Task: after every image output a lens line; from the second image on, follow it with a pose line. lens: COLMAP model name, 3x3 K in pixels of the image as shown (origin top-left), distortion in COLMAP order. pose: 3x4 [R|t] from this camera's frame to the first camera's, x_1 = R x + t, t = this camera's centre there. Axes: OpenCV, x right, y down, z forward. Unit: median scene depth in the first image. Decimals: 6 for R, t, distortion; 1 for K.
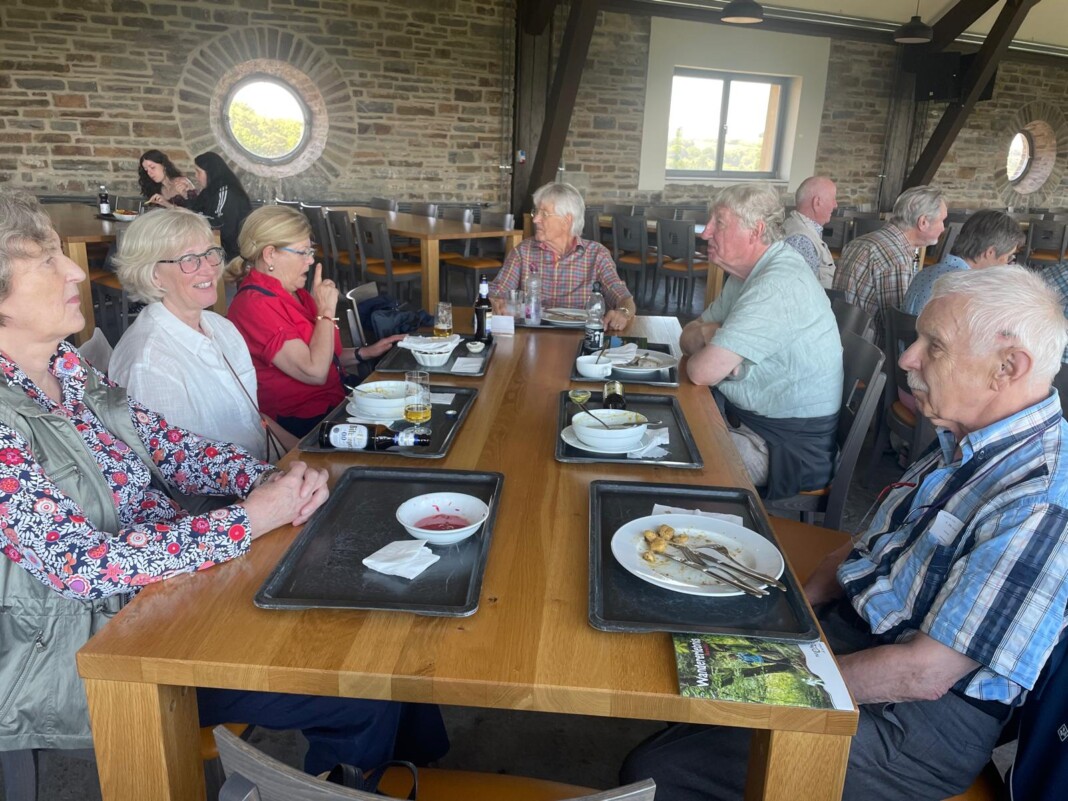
lens RADIAL K [[803.0, 0, 543.3], [0, 803.0, 403.7], [0, 0, 1]] dist [0.072015, -0.100506]
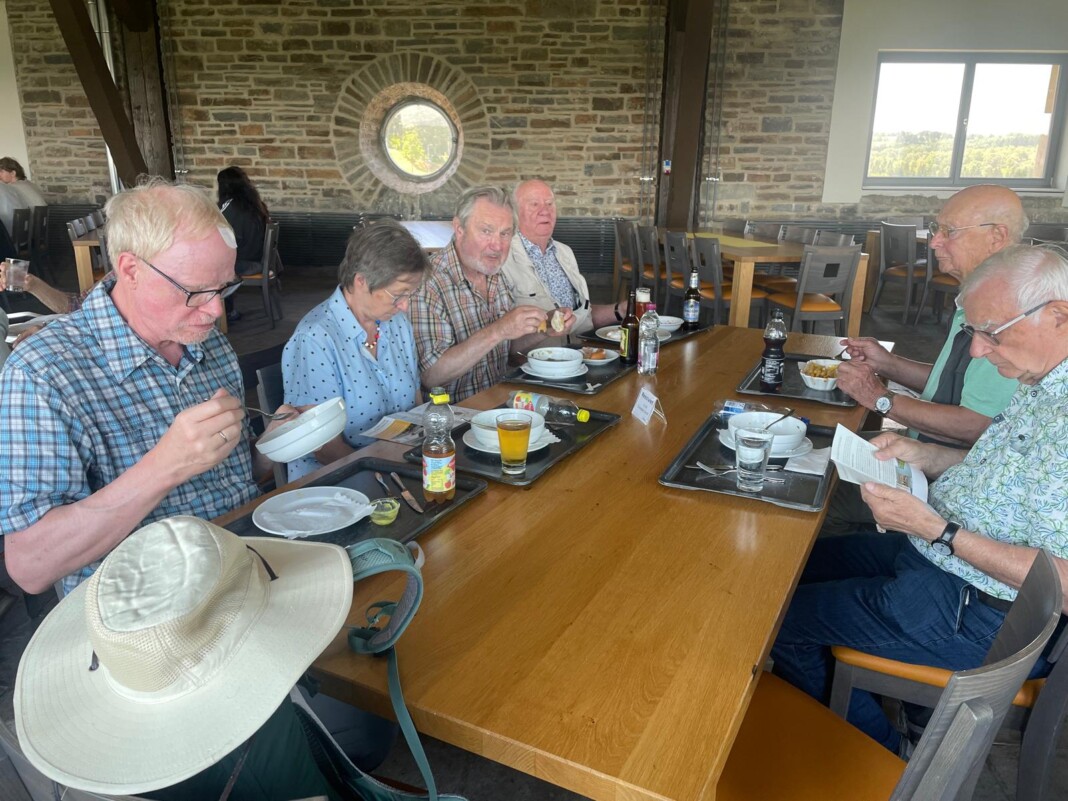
lens RADIAL K [[803.0, 0, 543.3], [0, 803.0, 403.7], [0, 0, 1]] dist [0.072015, -0.100506]
pose [[0.865070, 0.114522, -0.488404, 0.356874], [-0.126538, 0.991926, 0.008461, -0.035592], [0.485429, 0.054482, 0.872577, 0.170428]]
